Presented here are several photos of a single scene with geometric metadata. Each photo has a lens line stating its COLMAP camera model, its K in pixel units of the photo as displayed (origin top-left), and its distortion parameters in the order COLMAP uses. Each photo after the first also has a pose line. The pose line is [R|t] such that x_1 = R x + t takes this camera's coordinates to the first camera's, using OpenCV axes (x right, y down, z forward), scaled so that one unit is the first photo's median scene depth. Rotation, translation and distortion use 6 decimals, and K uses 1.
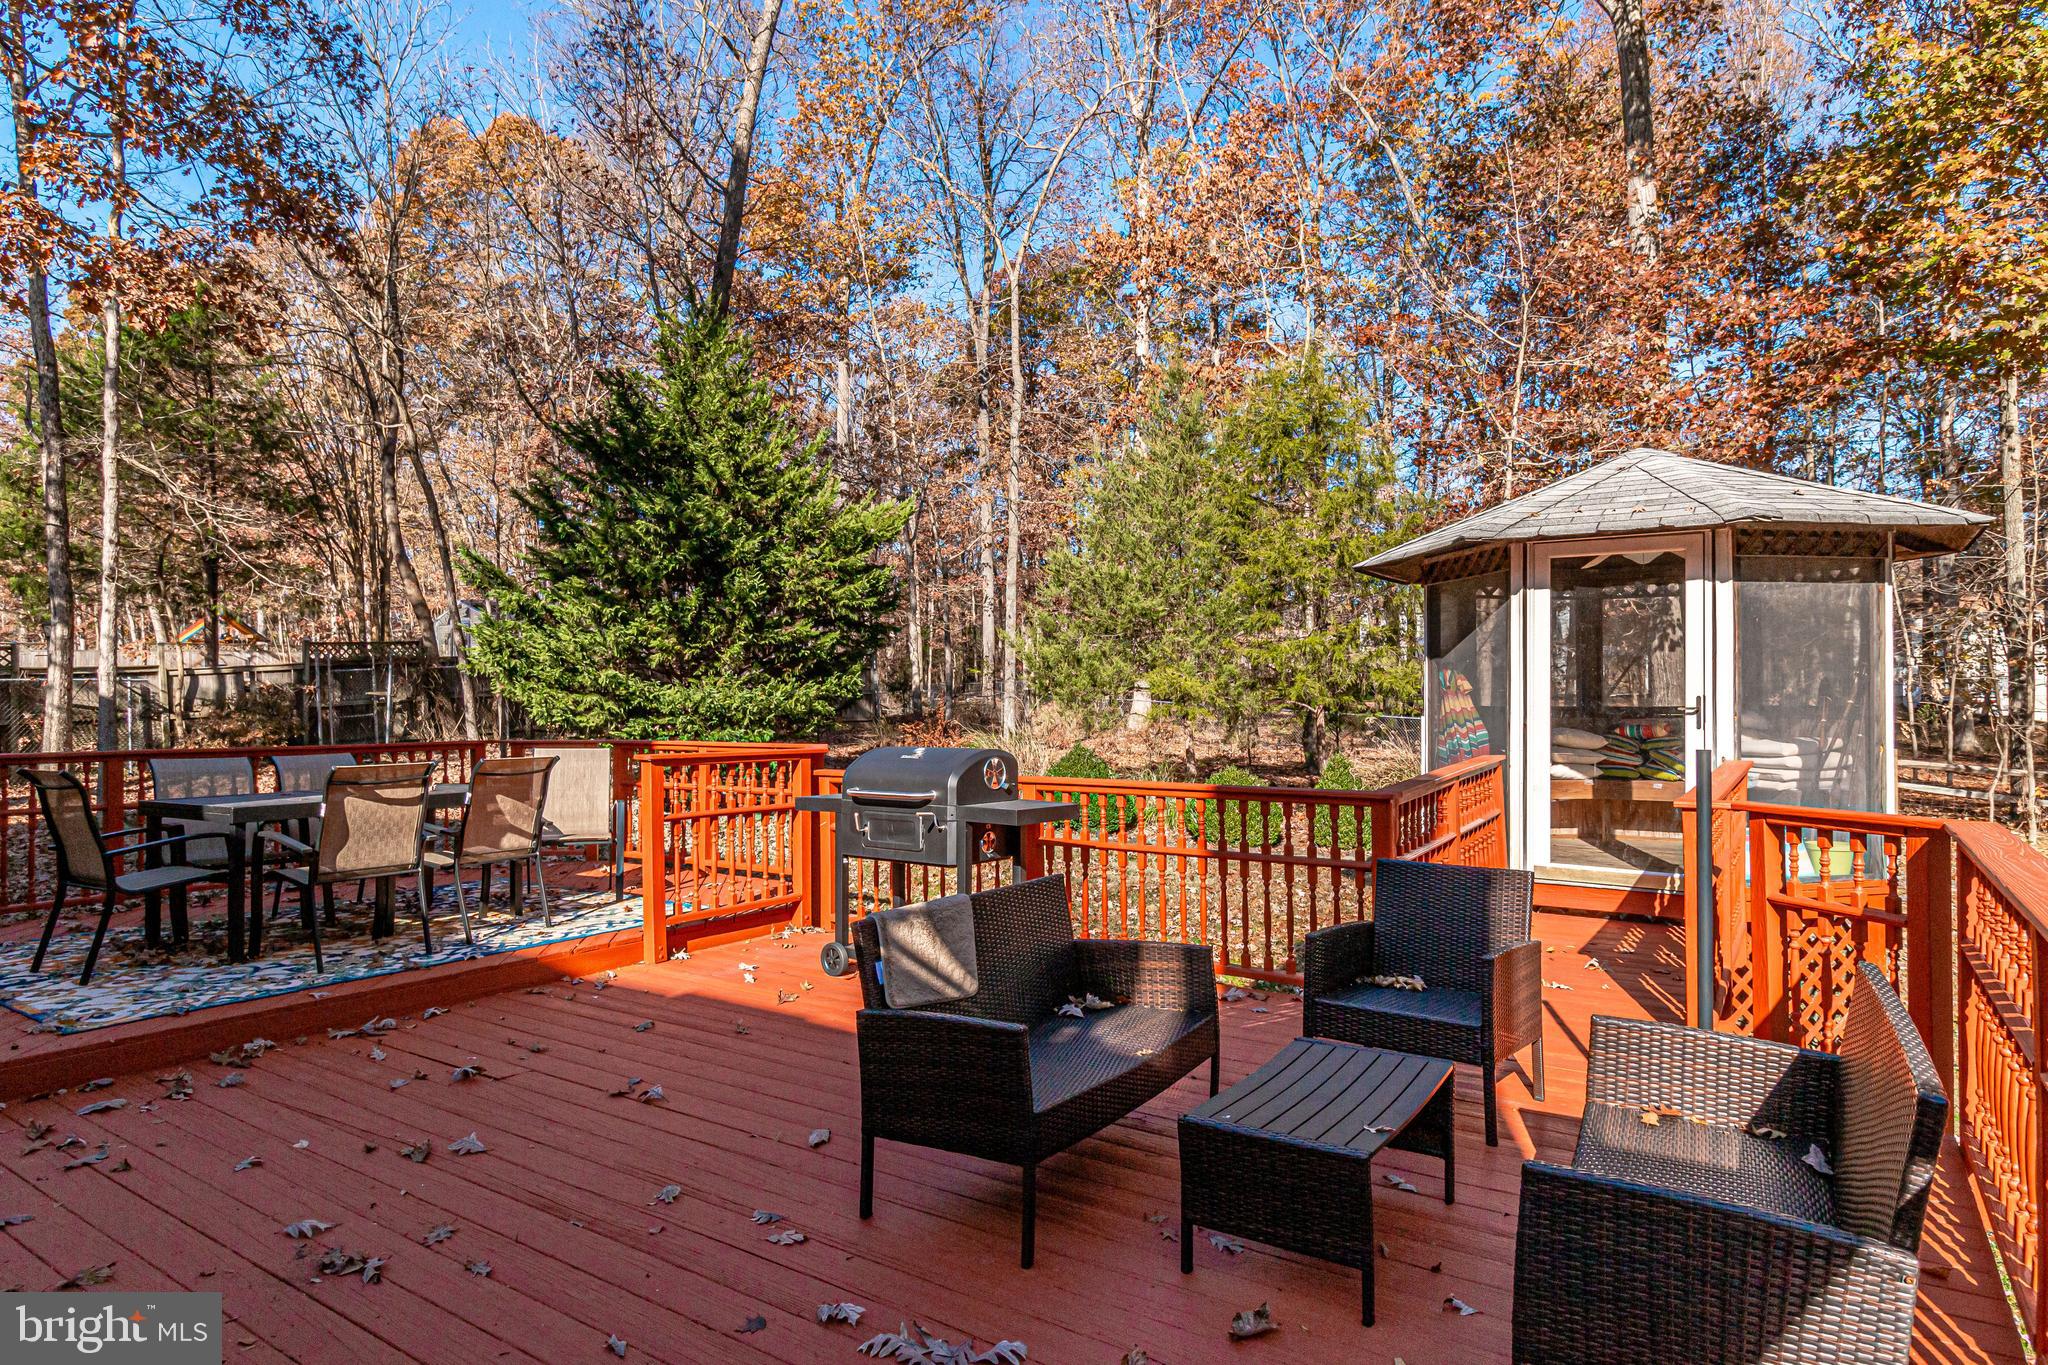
lens RADIAL K [[1184.7, 0, 1024.0], [0, 1184.7, 682.5], [0, 0, 1]] dist [-0.001759, -0.000146]
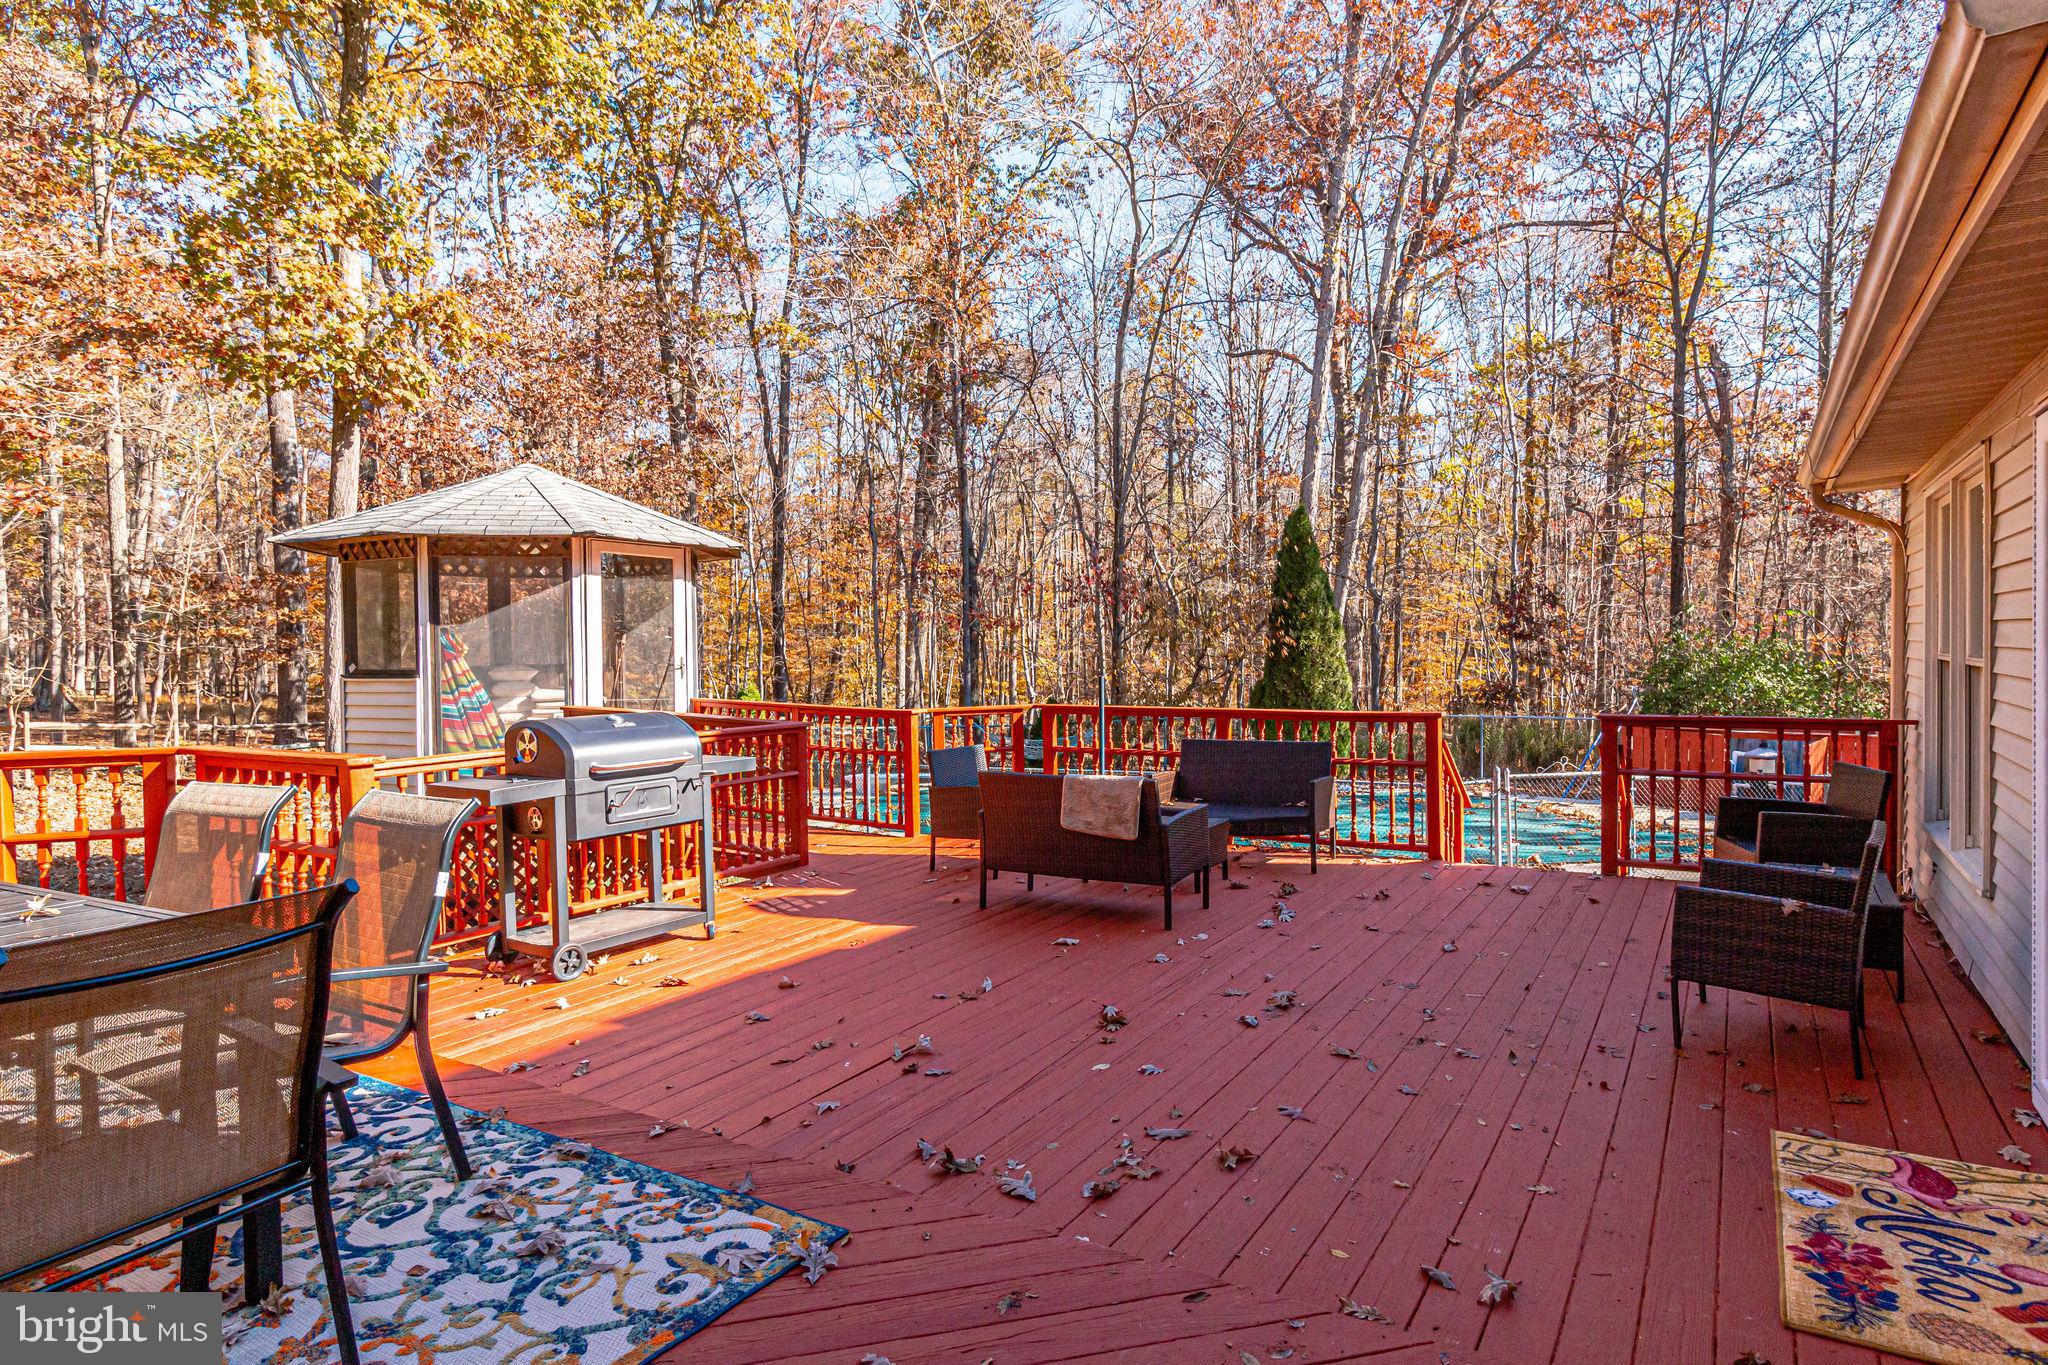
lens RADIAL K [[1184.7, 0, 1024.0], [0, 1184.7, 682.5], [0, 0, 1]] dist [-0.001759, -0.000146]
pose [[-0.047929, -0.040669, 0.998022, -1.198601], [-0.004548, 0.999169, 0.040497, -0.018311], [-0.998840, -0.002598, -0.048075, 0.781904]]
